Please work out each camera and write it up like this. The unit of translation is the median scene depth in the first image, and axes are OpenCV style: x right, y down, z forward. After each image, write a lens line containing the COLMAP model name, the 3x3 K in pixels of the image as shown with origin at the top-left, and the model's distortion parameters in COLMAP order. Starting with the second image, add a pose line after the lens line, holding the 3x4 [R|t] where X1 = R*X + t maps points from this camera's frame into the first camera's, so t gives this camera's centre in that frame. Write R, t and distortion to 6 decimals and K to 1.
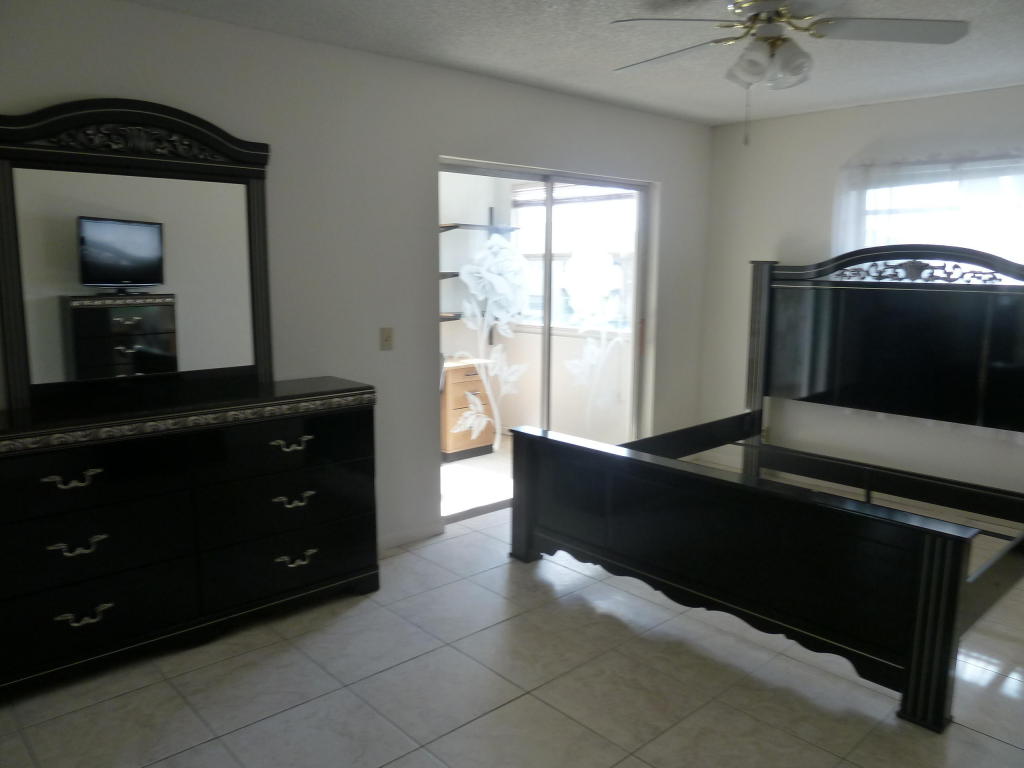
lens RADIAL K [[768.6, 0, 512.0], [0, 768.6, 384.0], [0, 0, 1]] dist [-0.036082, 0.009535]
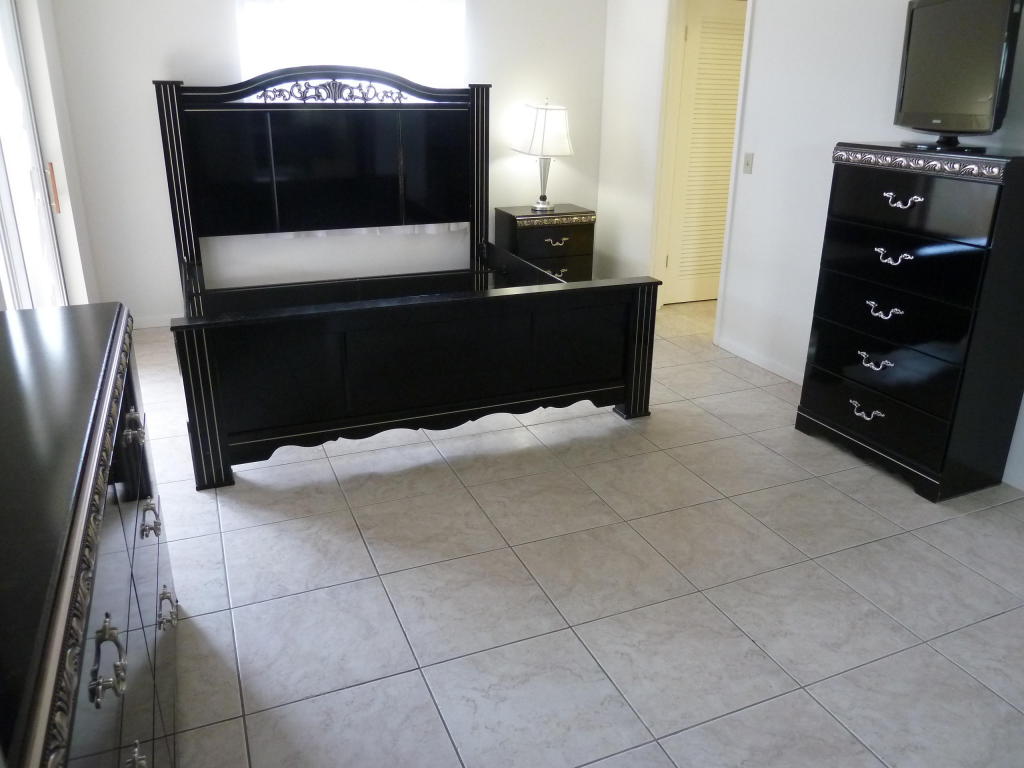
lens RADIAL K [[768.6, 0, 512.0], [0, 768.6, 384.0], [0, 0, 1]] dist [-0.036082, 0.009535]
pose [[0.330162, -0.337791, 0.881414, -0.496891], [0.136210, 0.941052, 0.309625, -0.062390], [-0.934045, 0.017831, 0.356710, 0.411974]]
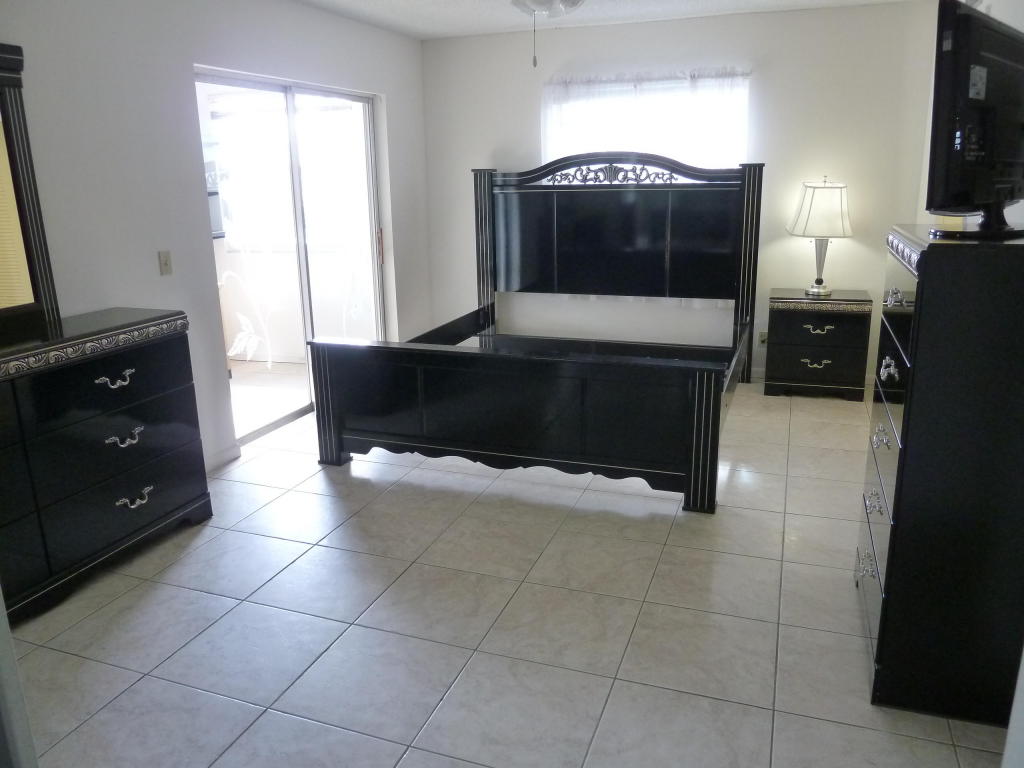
lens RADIAL K [[768.6, 0, 512.0], [0, 768.6, 384.0], [0, 0, 1]] dist [-0.036082, 0.009535]
pose [[0.889016, -0.144489, 0.434480, -0.195611], [0.096180, 0.986663, 0.131322, 0.005365], [-0.447660, -0.074959, 0.891057, -0.036702]]
